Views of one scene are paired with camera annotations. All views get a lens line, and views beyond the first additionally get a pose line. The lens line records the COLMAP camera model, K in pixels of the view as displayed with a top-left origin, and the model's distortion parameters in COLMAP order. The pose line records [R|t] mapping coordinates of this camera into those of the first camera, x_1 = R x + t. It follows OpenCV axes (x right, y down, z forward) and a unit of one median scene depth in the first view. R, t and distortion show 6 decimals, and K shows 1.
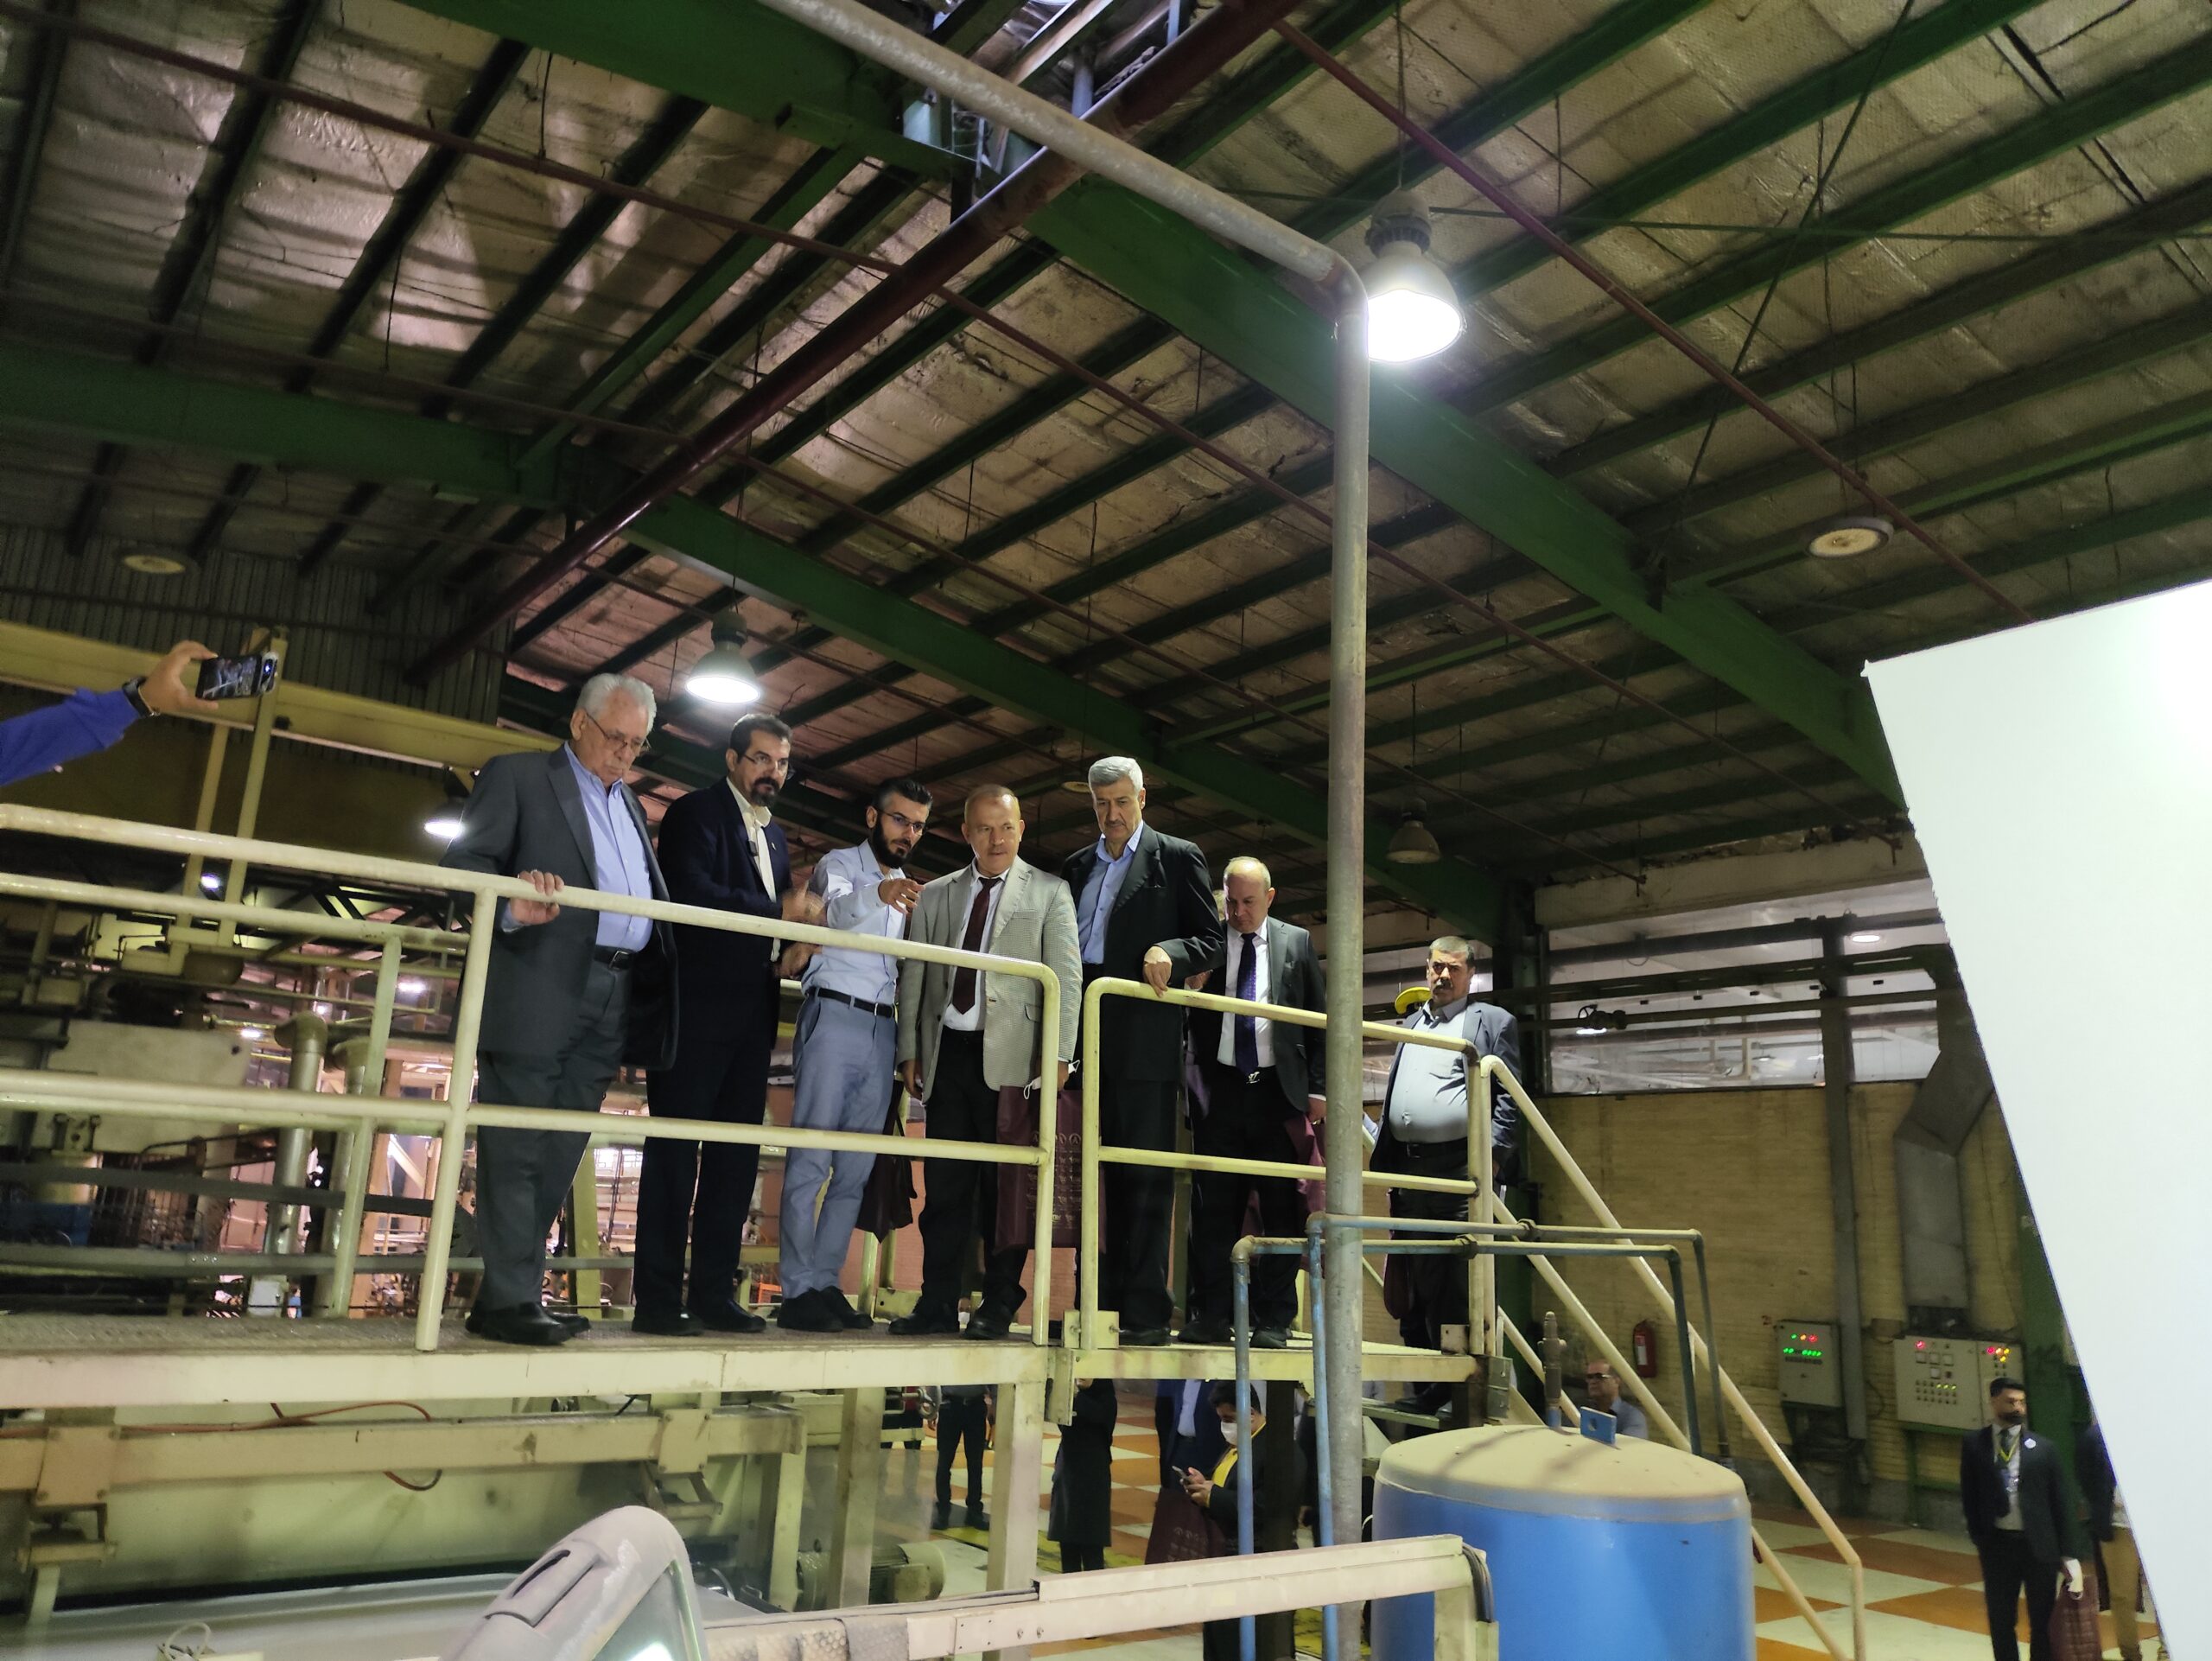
lens RADIAL K [[1631.4, 0, 1110.5], [0, 1631.4, 837.7], [0, 0, 1]] dist [0.060372, -0.089954]
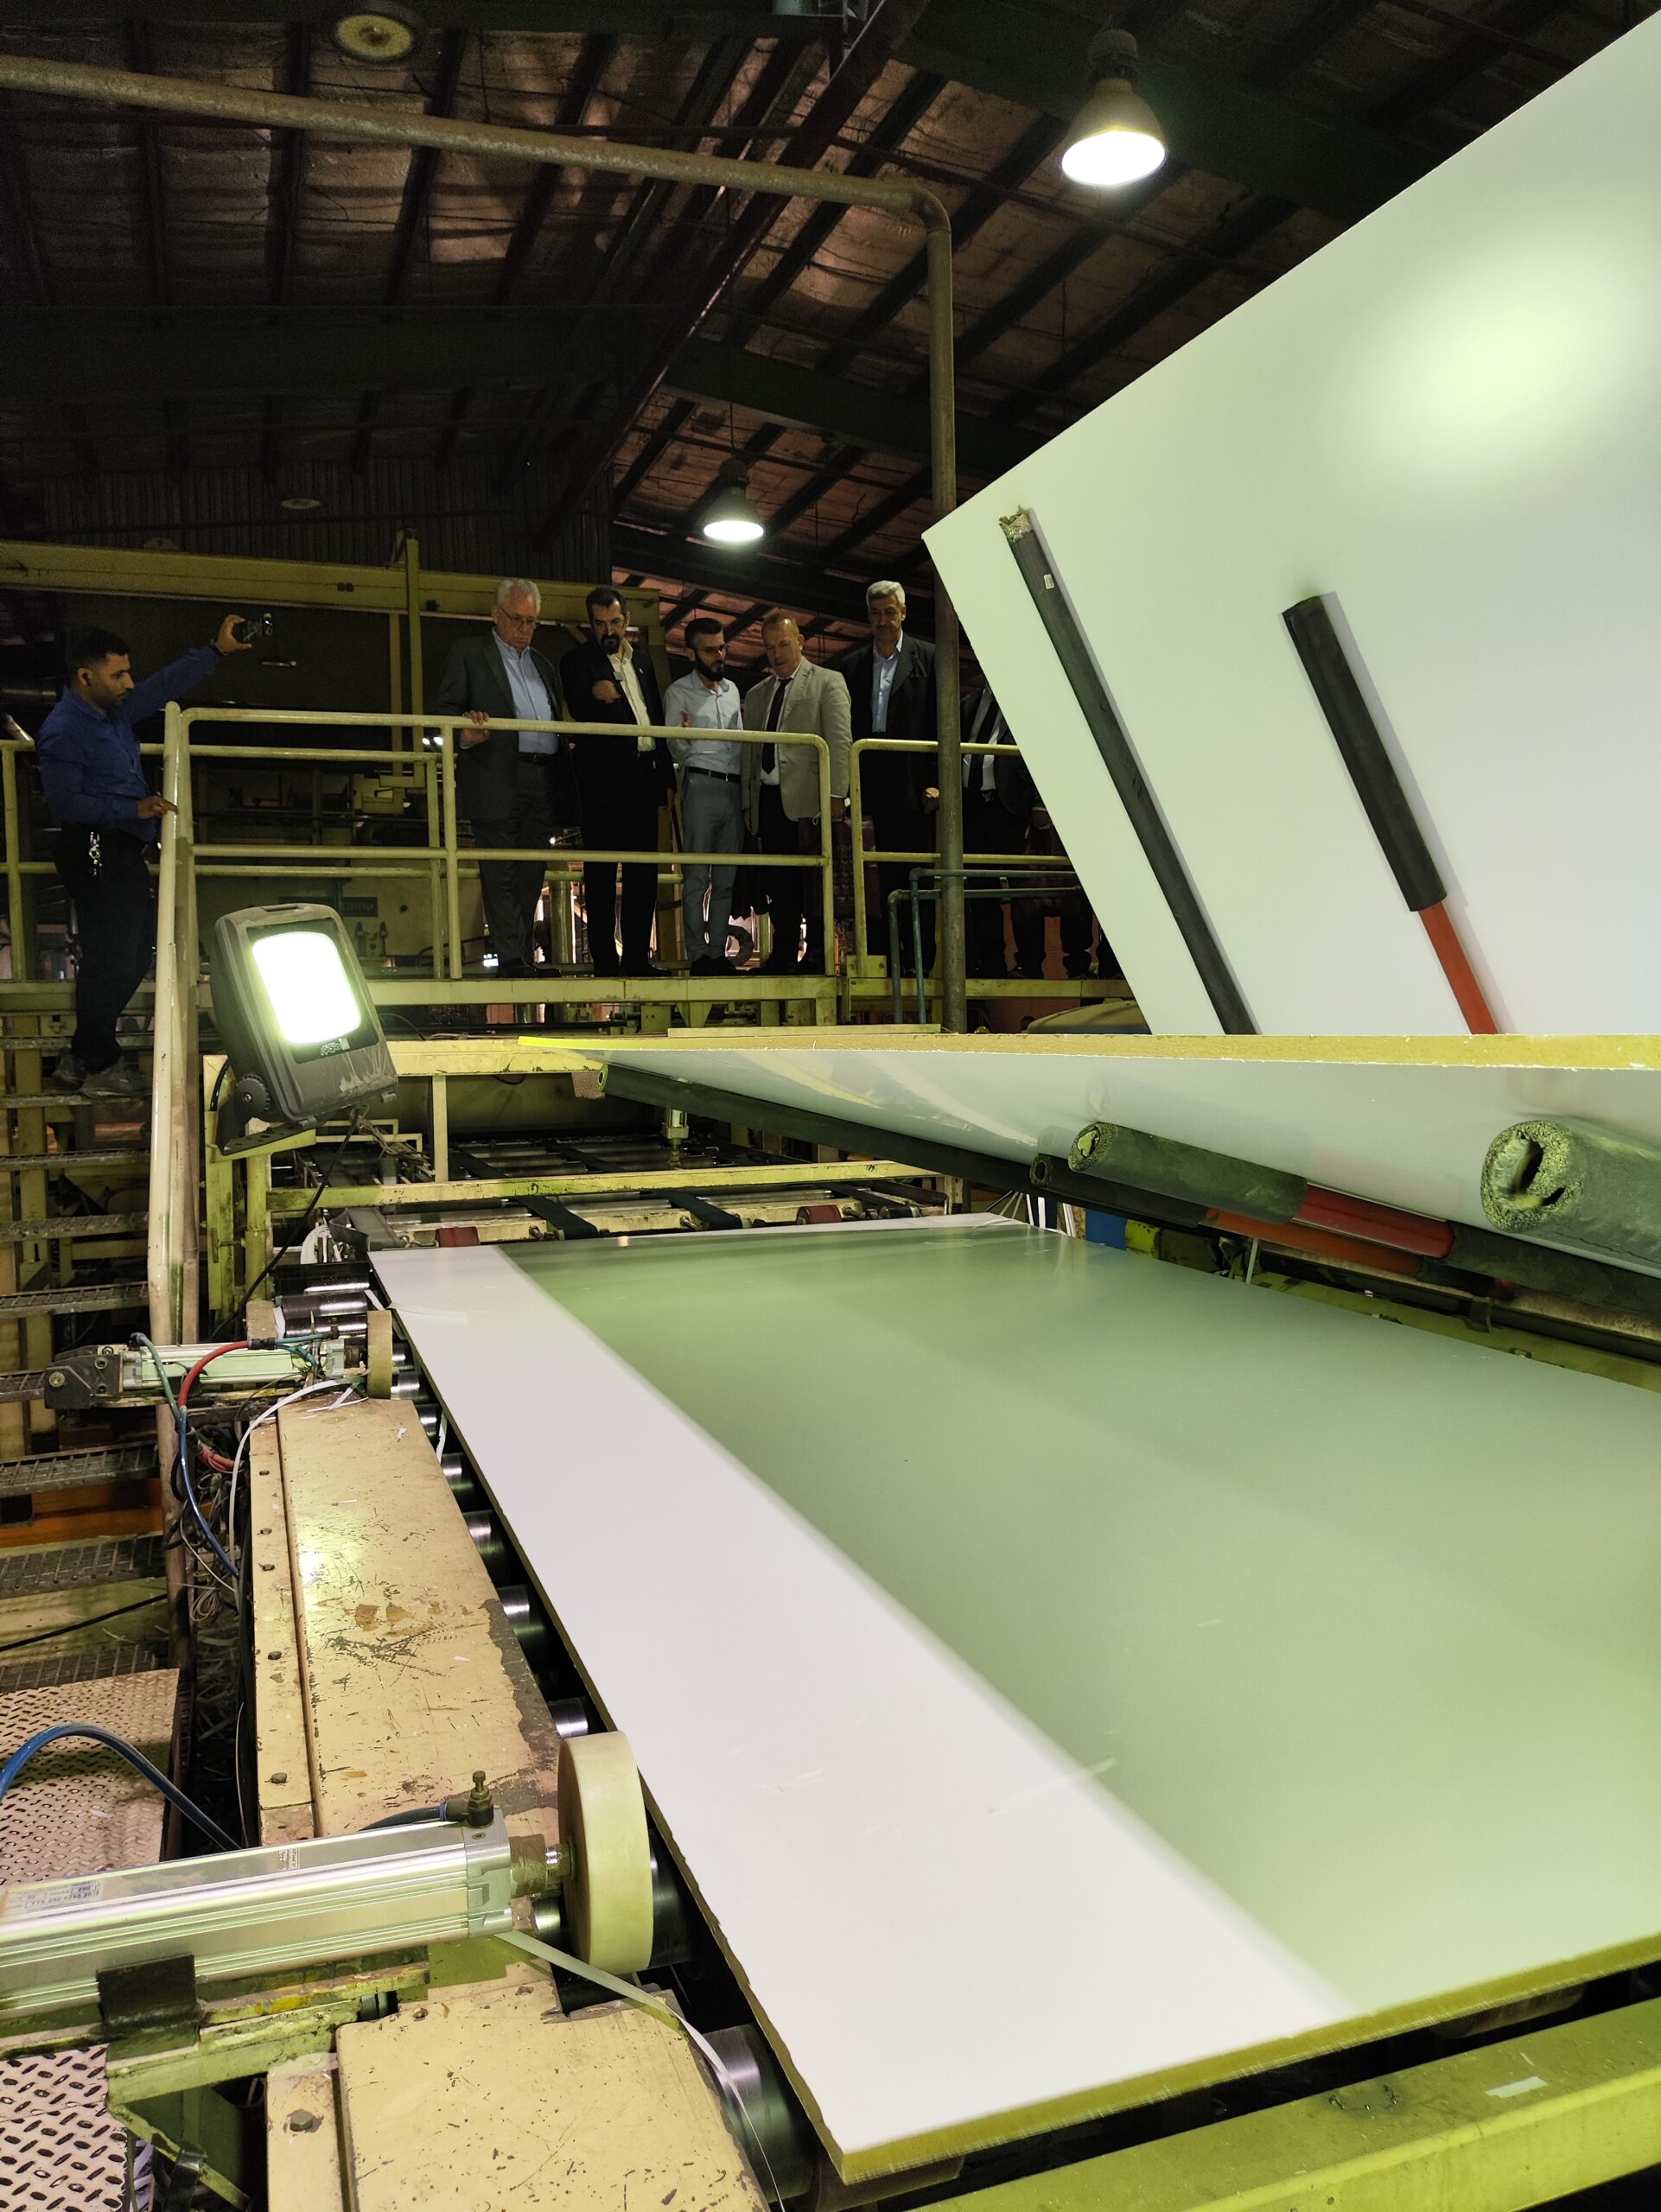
lens RADIAL K [[1631.4, 0, 830.5], [0, 1631.4, 1106.0], [0, 0, 1]] dist [0.060372, -0.089954]
pose [[0.950186, -0.042751, -0.308737, 0.192972], [0.129311, 0.955348, 0.265685, 0.002485], [0.283593, -0.292373, 0.913287, -0.216626]]
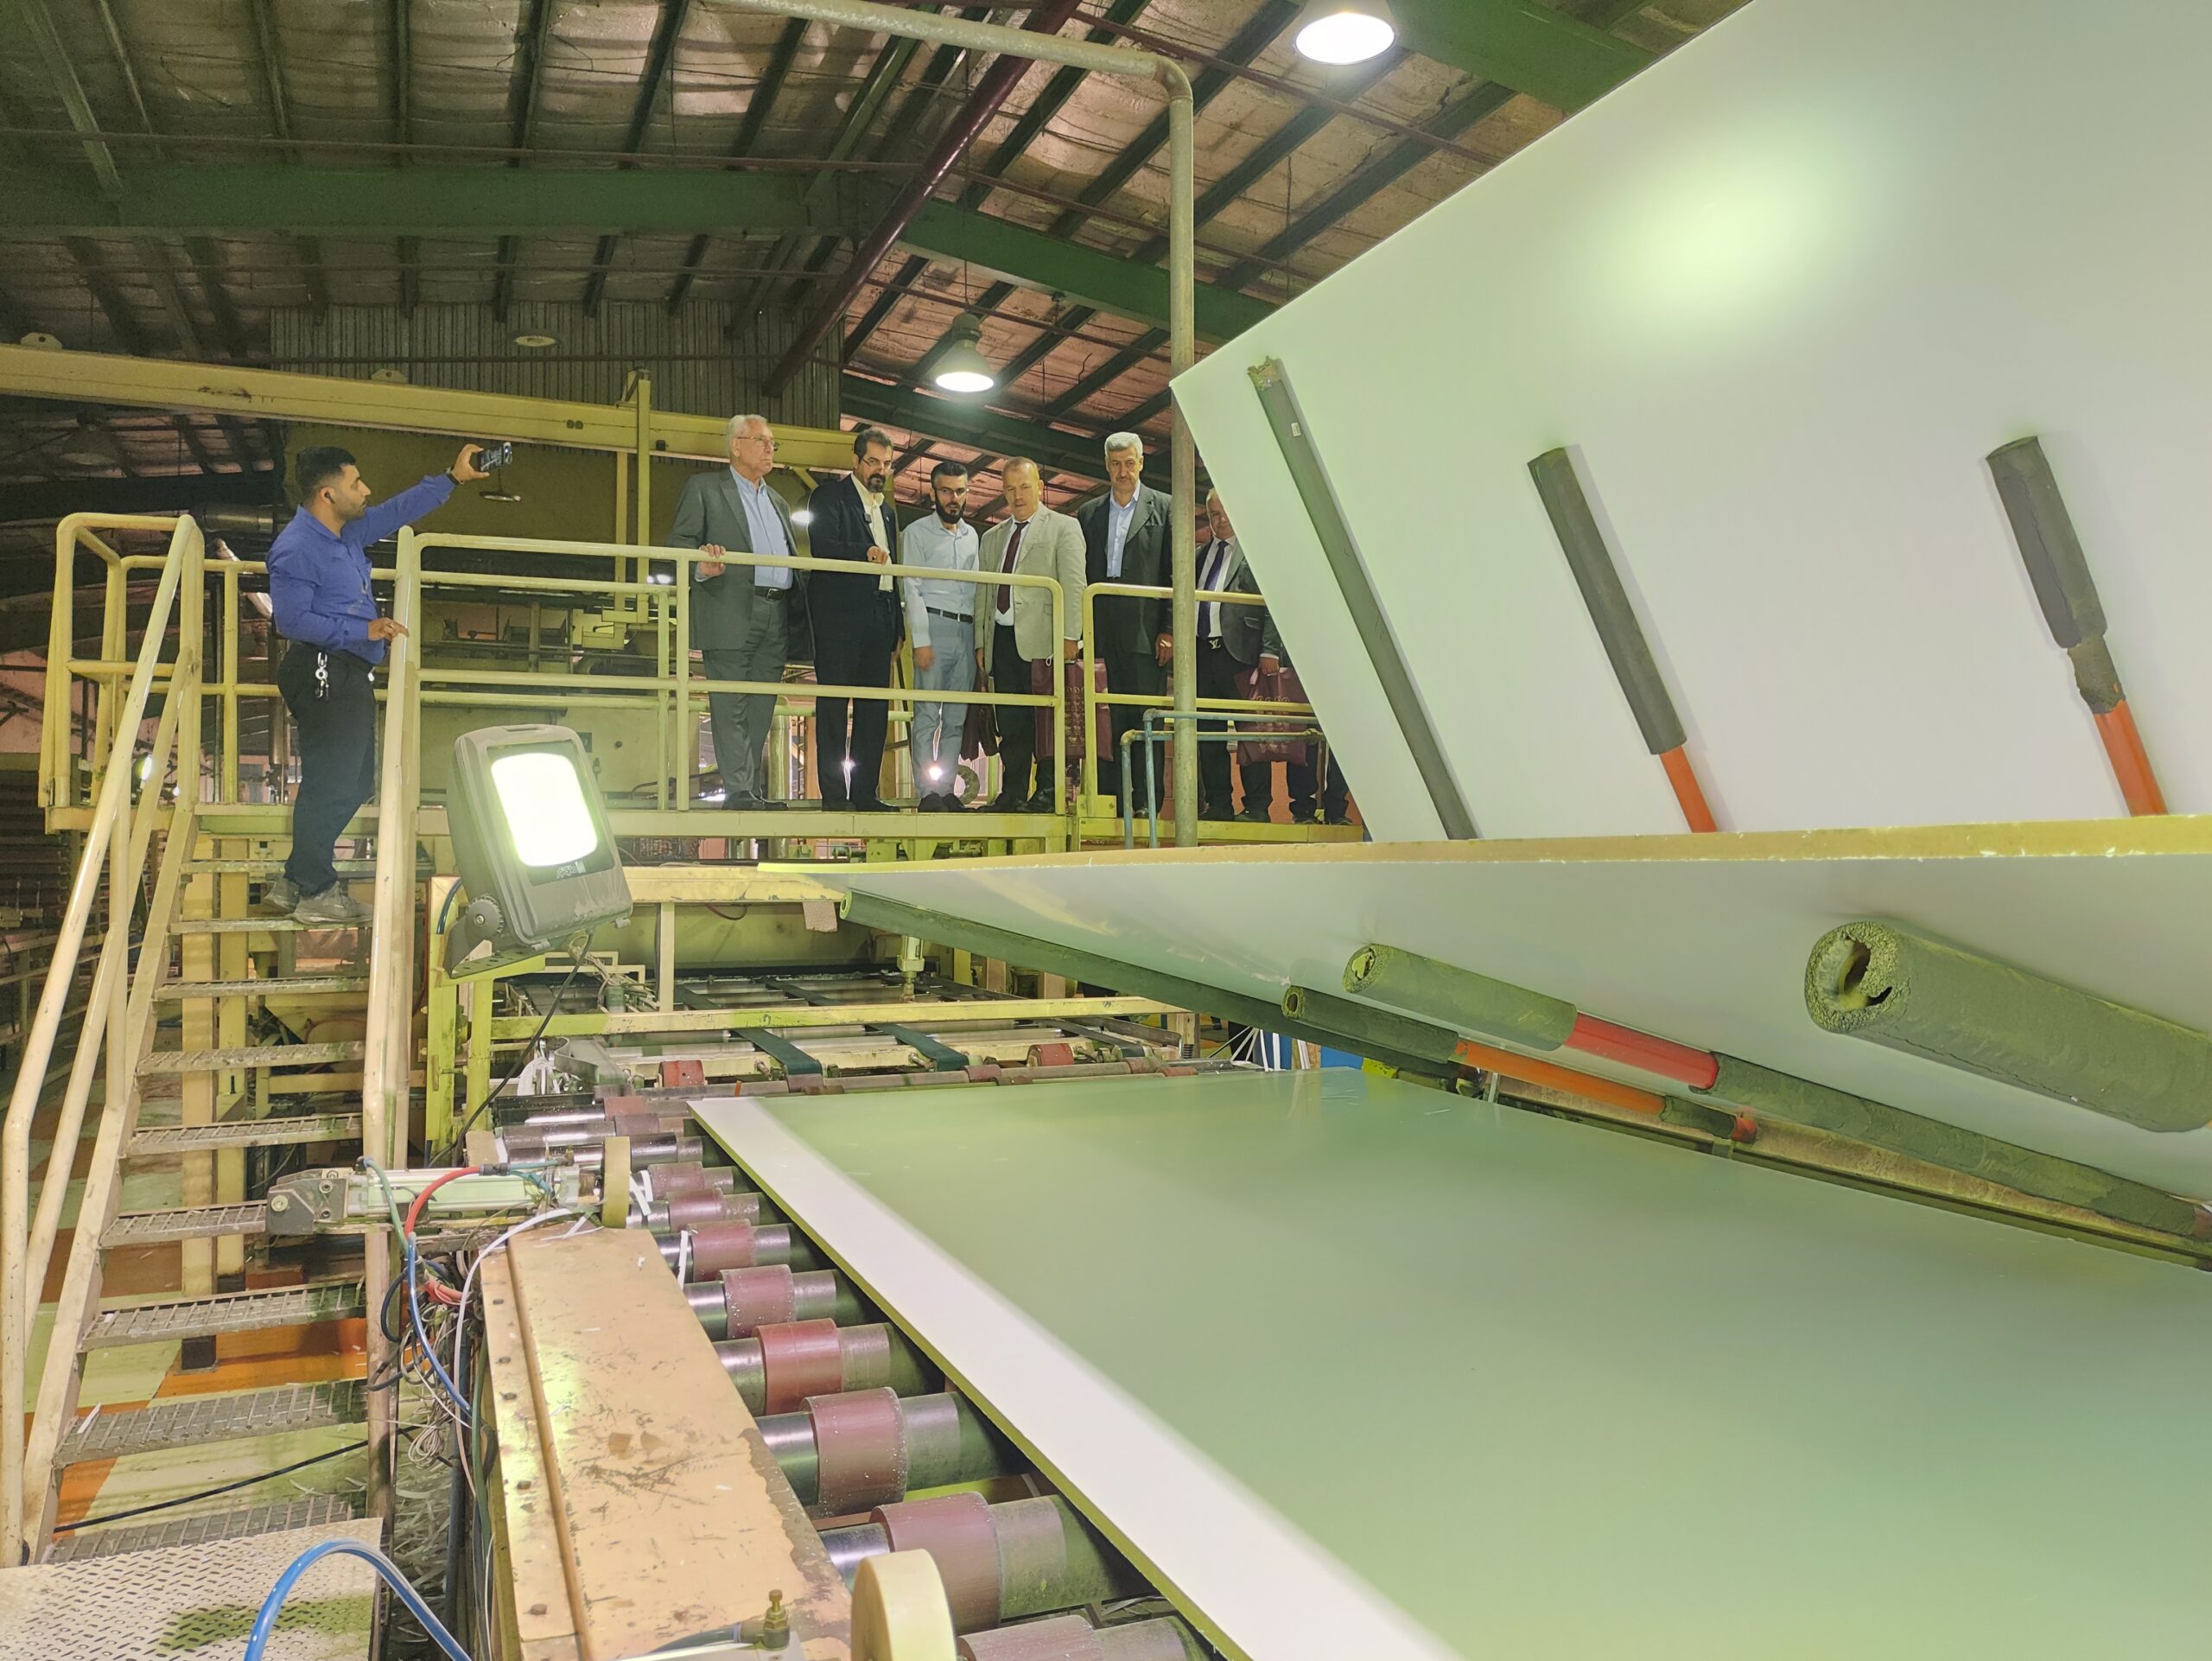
lens RADIAL K [[1635.5, 0, 1108.6], [0, 1635.5, 834.5], [0, 0, 1]] dist [0.086565, -0.131341]
pose [[0.962781, -0.046335, -0.266281, 0.185884], [0.102159, 0.974496, 0.199802, 0.004933], [0.250232, -0.219568, 0.942960, -0.220072]]
